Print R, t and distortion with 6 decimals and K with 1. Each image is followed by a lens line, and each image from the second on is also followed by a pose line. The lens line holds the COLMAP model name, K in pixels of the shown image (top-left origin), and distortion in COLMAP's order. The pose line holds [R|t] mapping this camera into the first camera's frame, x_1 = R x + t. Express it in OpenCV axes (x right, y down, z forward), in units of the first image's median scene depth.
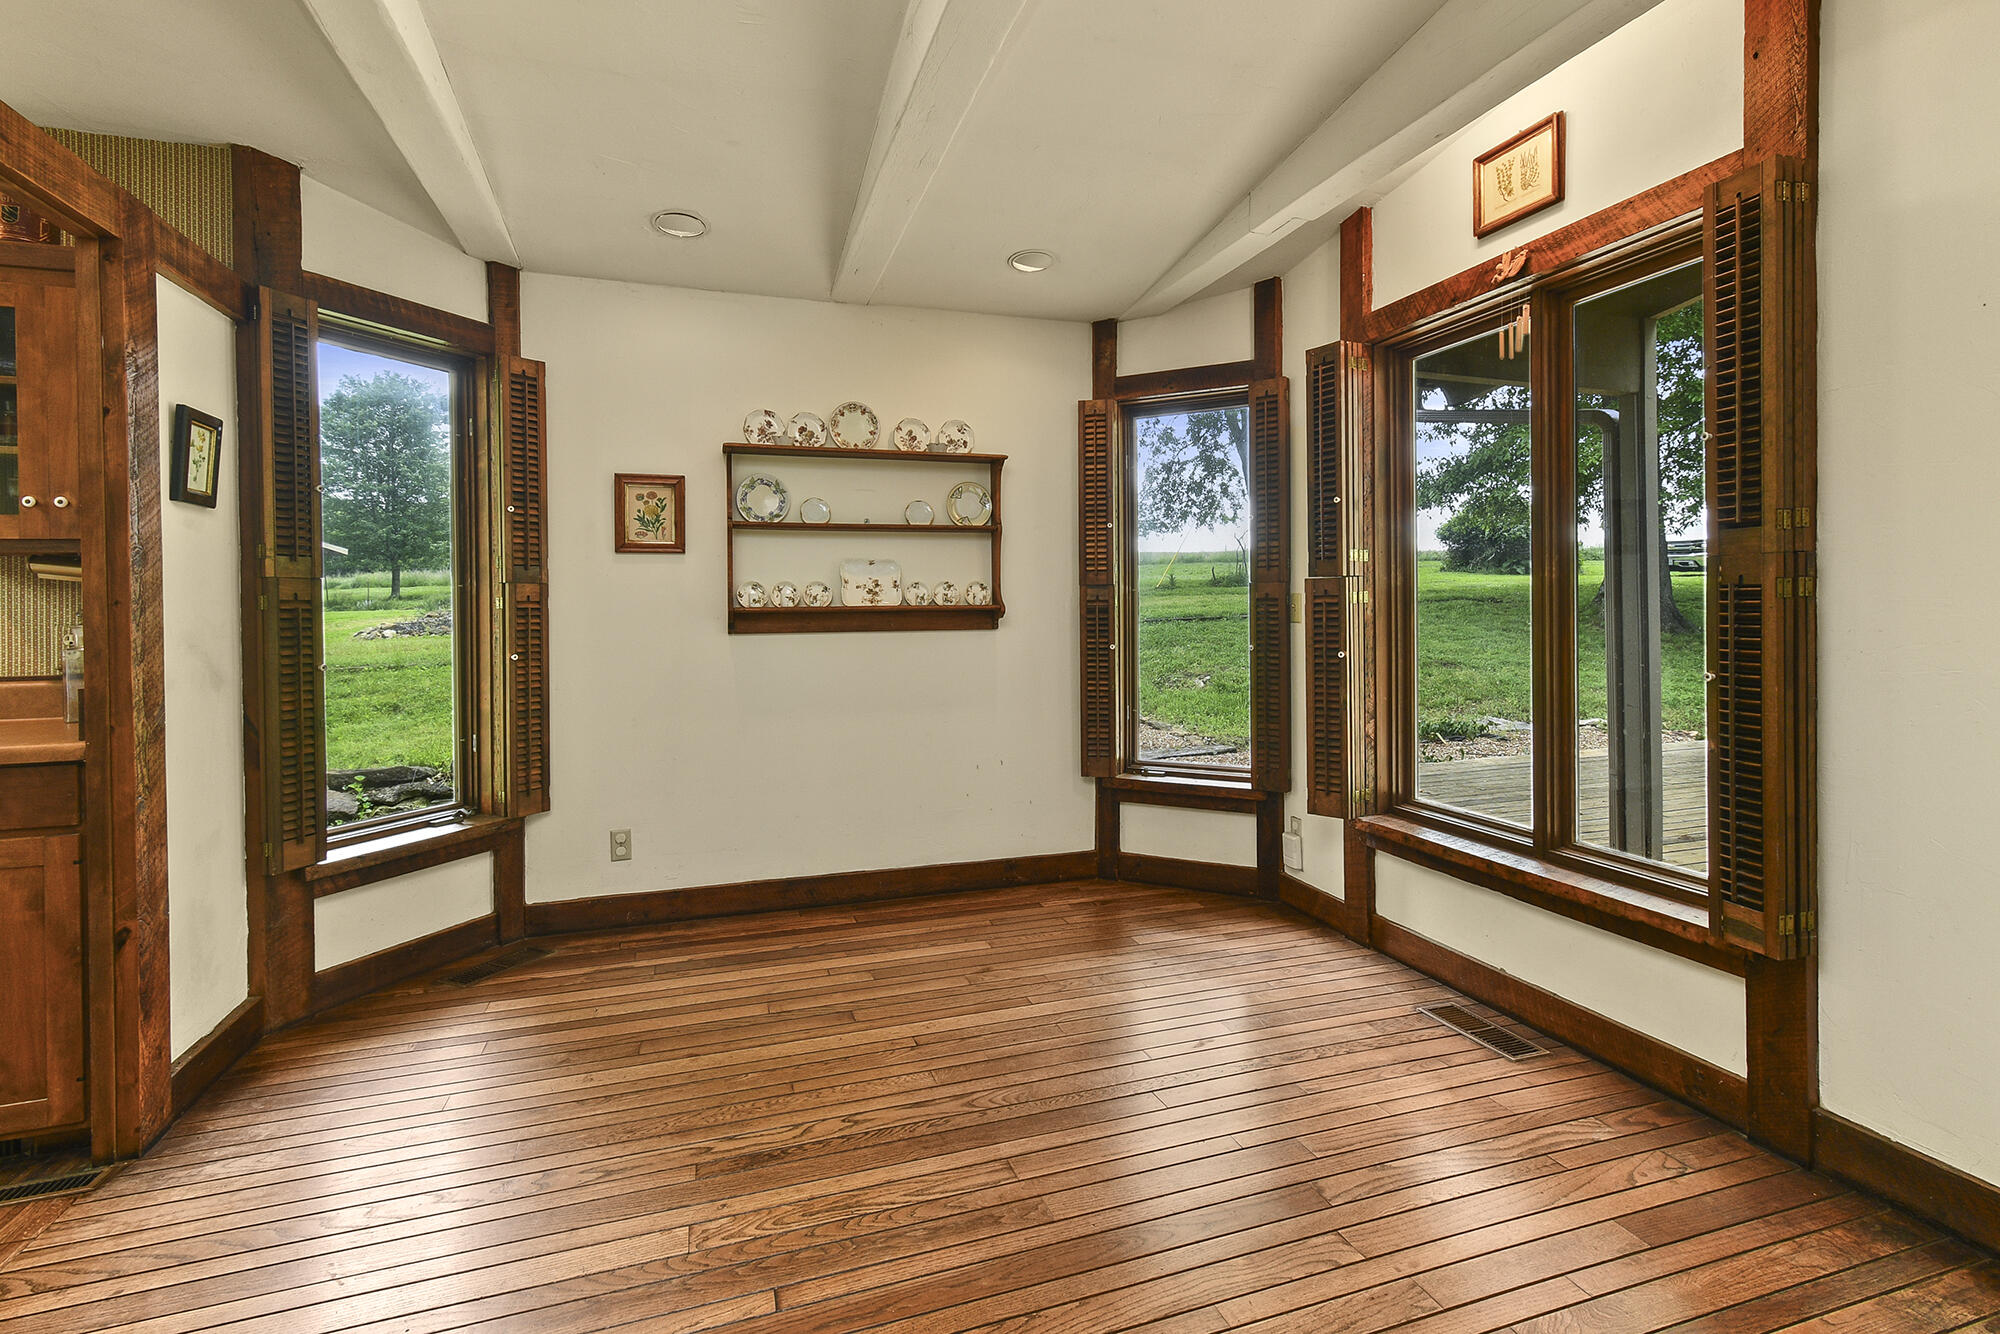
lens RADIAL K [[944.1, 0, 1001.8], [0, 944.1, 623.1], [0, 0, 1]] dist [0.001169, 0.000092]
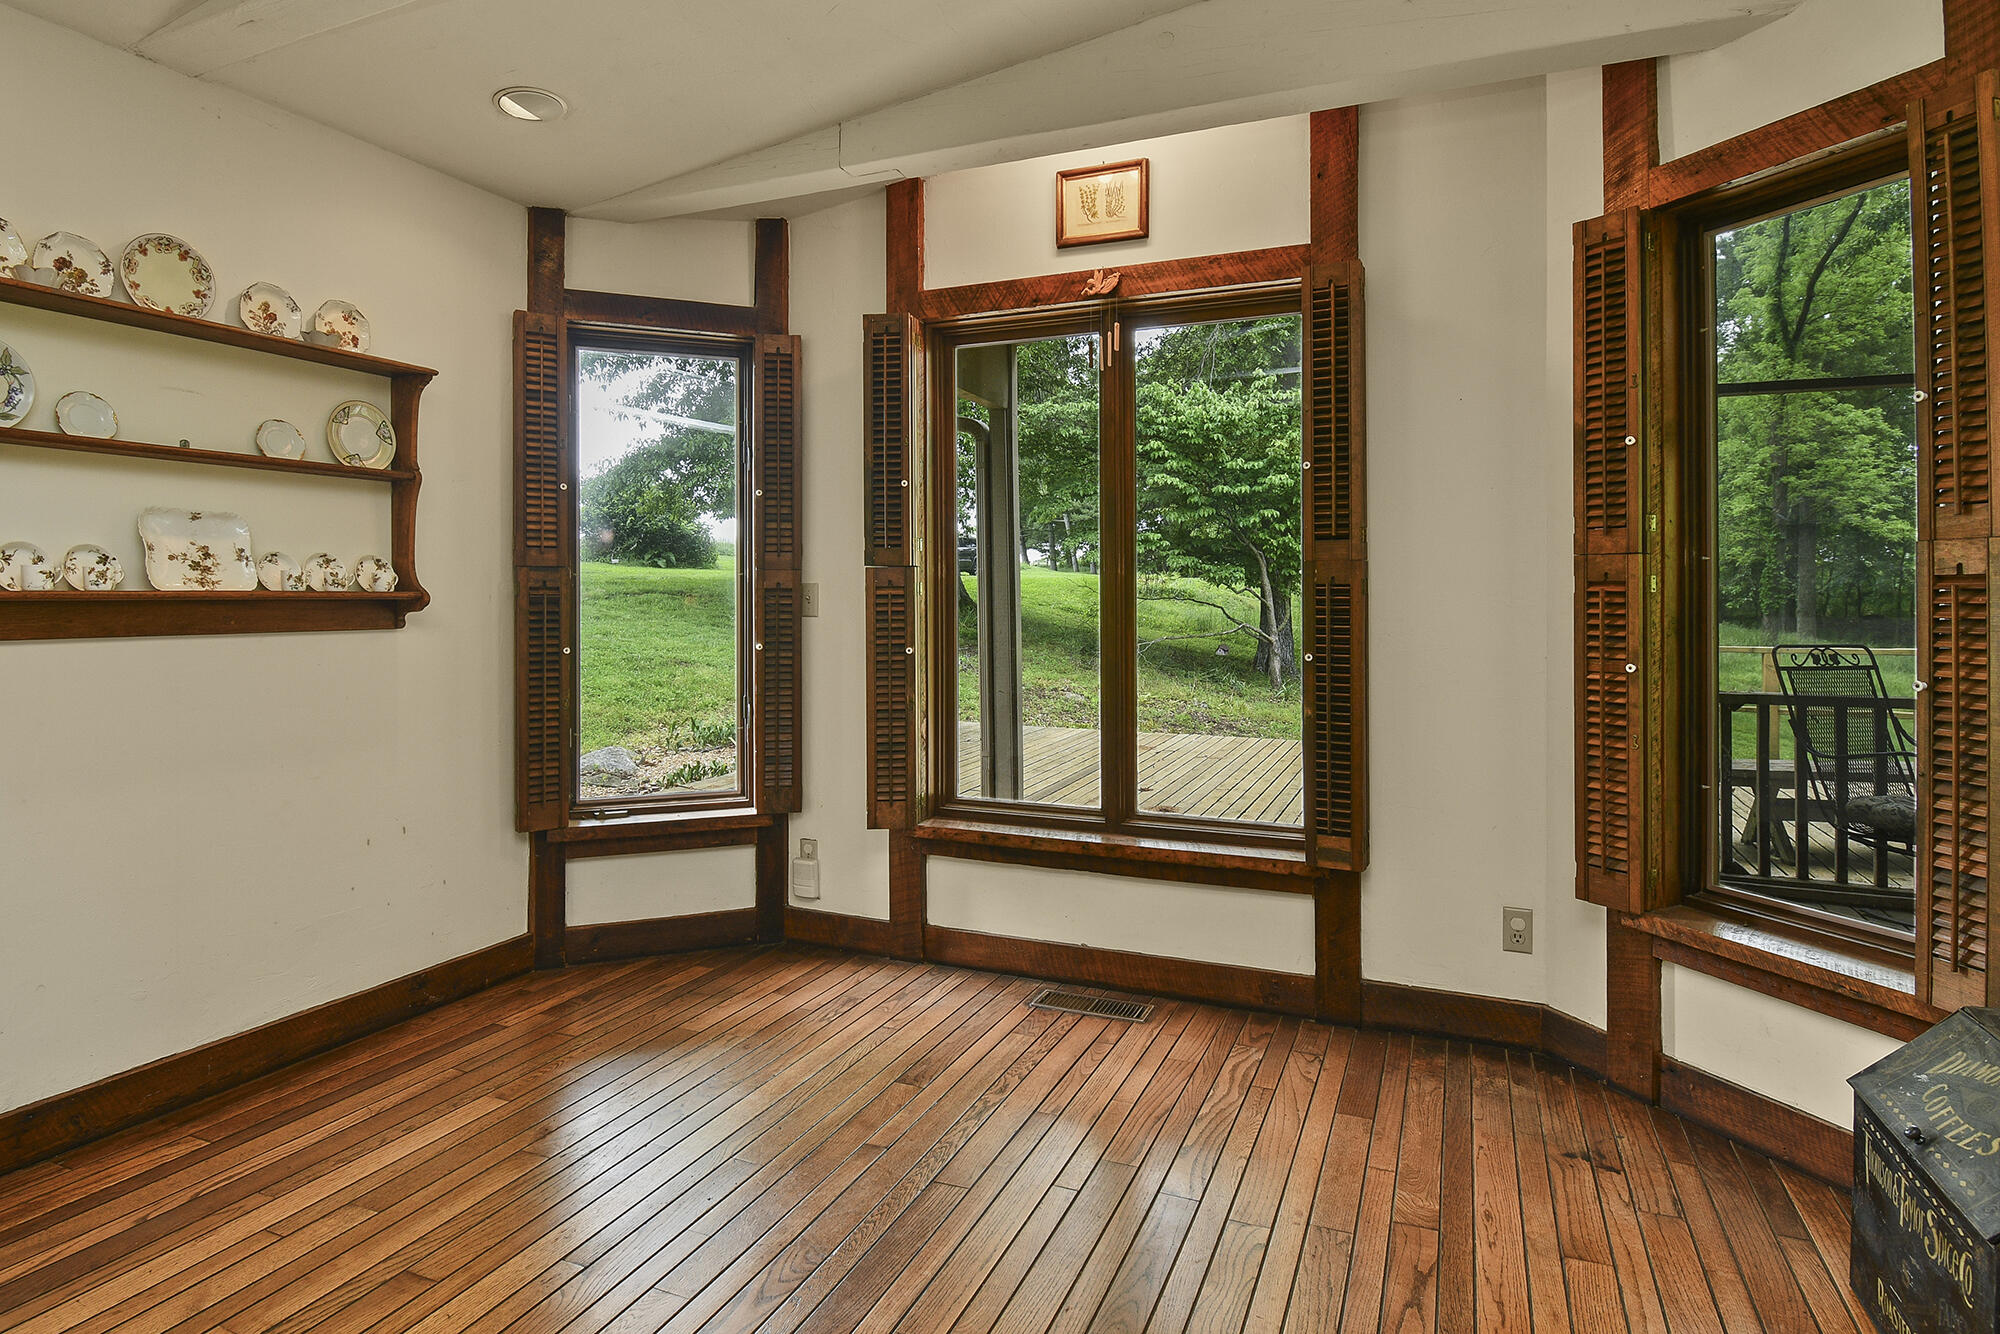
lens RADIAL K [[1073.3, 0, 1022.1], [0, 1073.3, 596.6], [0, 0, 1]] dist [0.010492, -0.025677]
pose [[0.653182, 0.009901, 0.757136, -0.334159], [0.005689, 0.999822, -0.017983, 0.000006], [-0.757179, 0.016054, 0.653010, 0.207081]]
